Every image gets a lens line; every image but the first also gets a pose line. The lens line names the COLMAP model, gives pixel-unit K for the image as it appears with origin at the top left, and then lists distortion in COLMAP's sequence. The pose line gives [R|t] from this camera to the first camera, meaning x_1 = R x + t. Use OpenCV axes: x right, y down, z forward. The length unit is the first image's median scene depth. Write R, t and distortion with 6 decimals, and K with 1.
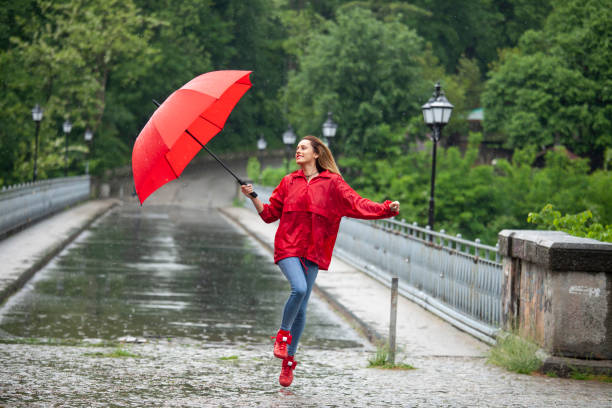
lens RADIAL K [[2303.5, 0, 306.0], [0, 2303.5, 204.0], [0, 0, 1]] dist [0.681854, 1.641195]
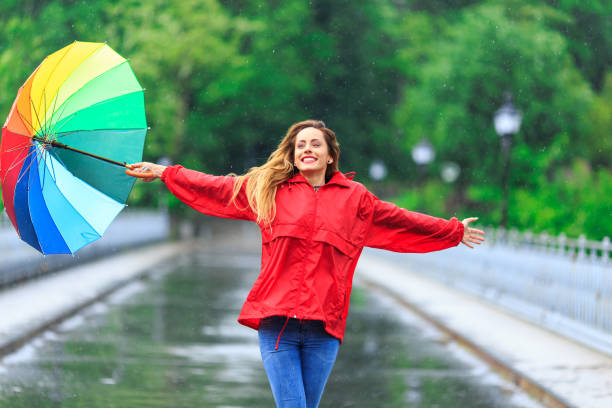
lens RADIAL K [[2255.6, 0, 306.0], [0, 2255.6, 204.0], [0, 0, 1]] dist [-0.090698, -0.402954]
pose [[0.999042, -0.010582, -0.042455, -0.039442], [0.009714, 0.999740, -0.020605, 0.005908], [0.042662, 0.020173, 0.998886, 0.795664]]
